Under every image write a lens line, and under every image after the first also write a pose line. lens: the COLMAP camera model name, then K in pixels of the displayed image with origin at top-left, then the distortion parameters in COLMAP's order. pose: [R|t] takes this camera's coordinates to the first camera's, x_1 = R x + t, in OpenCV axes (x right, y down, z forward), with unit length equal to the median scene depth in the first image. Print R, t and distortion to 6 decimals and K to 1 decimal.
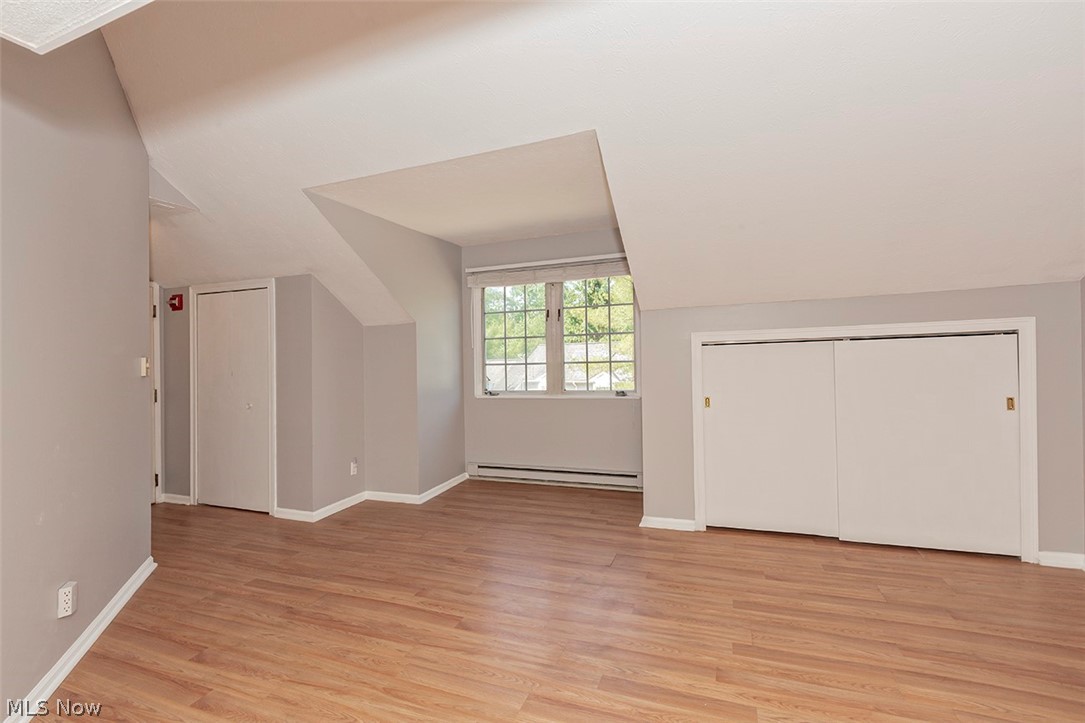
lens RADIAL K [[456.1, 0, 545.4], [0, 456.1, 349.8], [0, 0, 1]] dist [-0.001413, 0.000086]
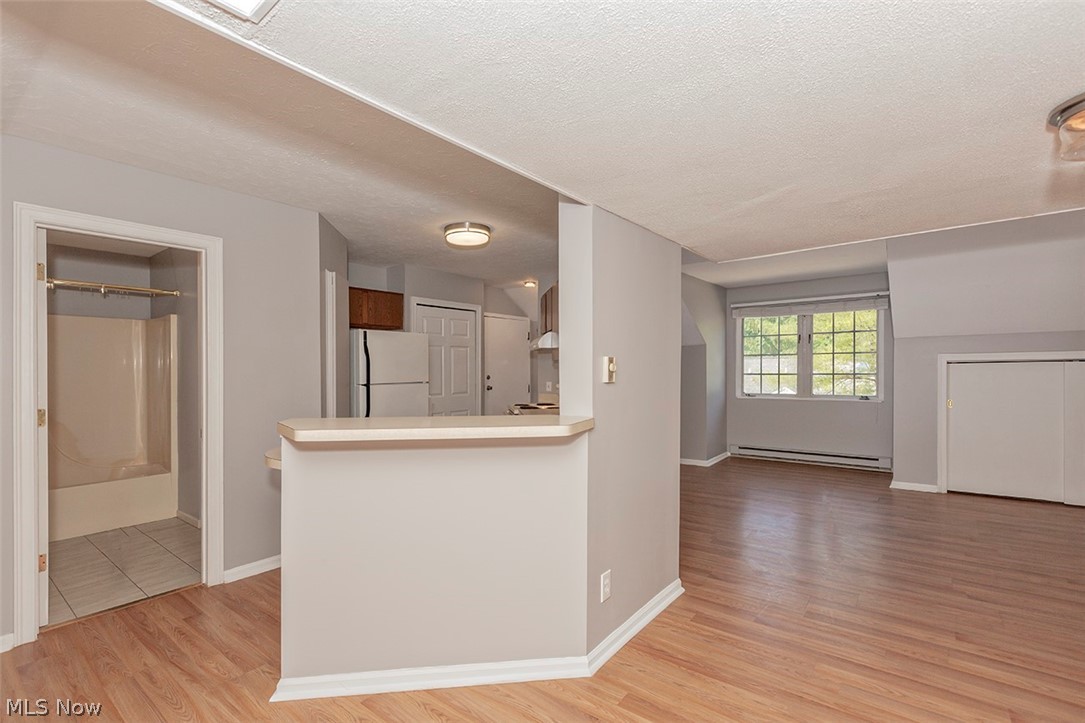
lens RADIAL K [[492.9, 0, 519.4], [0, 492.9, 368.8], [0, 0, 1]] dist [0.000566, -0.002198]
pose [[0.954120, 0.023011, -0.298540, -0.348276], [-0.019780, 0.999709, 0.013843, 0.009403], [0.298772, -0.007303, 0.954297, -0.639170]]
